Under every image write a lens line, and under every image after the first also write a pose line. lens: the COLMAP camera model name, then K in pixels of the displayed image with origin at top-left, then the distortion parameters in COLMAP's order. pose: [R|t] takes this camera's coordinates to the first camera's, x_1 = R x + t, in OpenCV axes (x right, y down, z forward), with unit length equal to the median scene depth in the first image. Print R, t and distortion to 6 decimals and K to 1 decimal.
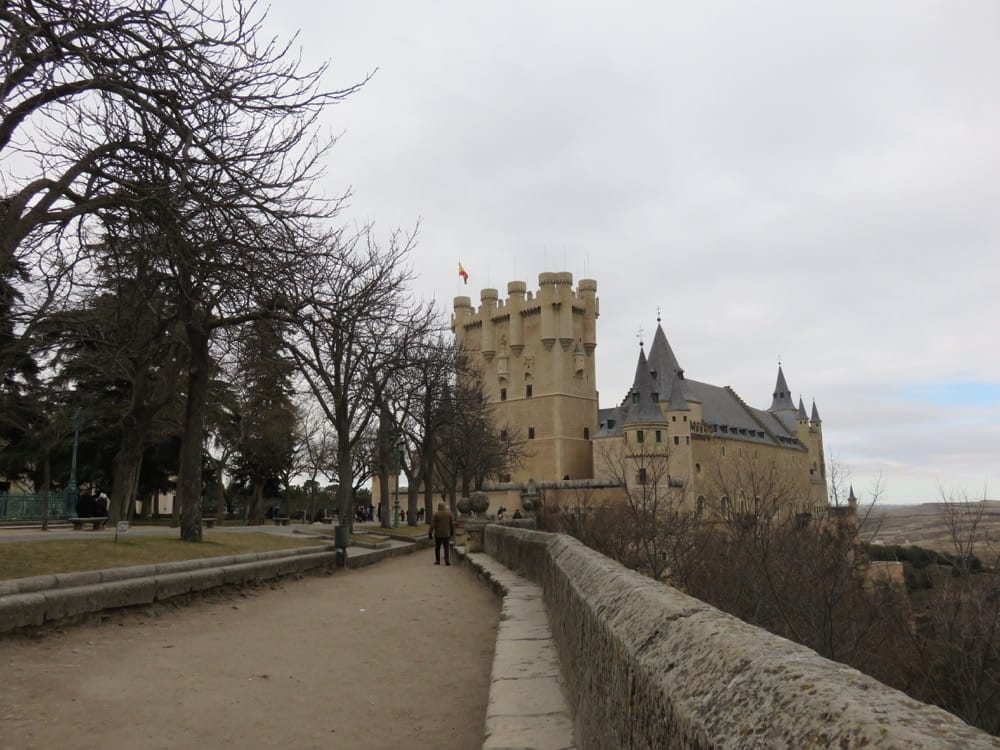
lens RADIAL K [[755.8, 0, 500.0], [0, 755.8, 375.0], [0, 0, 1]] dist [-0.006396, 0.000435]
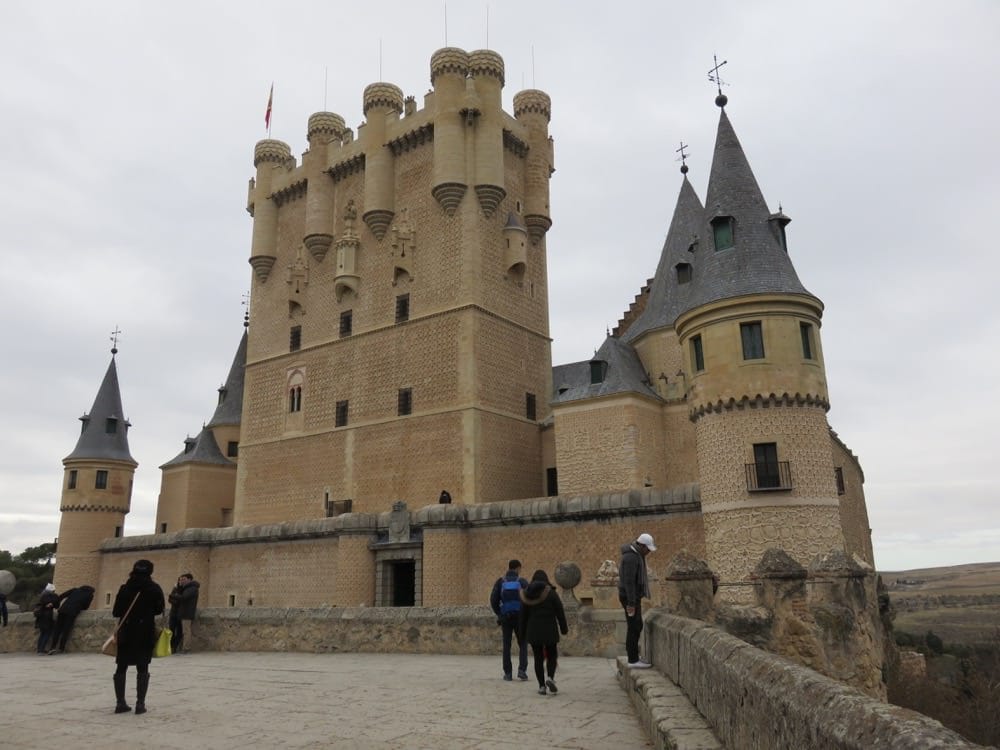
lens RADIAL K [[755.8, 0, 500.0], [0, 755.8, 375.0], [0, 0, 1]] dist [-0.006396, 0.000435]
pose [[0.988545, 0.030157, 0.147884, 0.030796], [-0.016474, 0.995540, -0.092891, 0.099443], [-0.150025, 0.089391, 0.984633, 0.563557]]
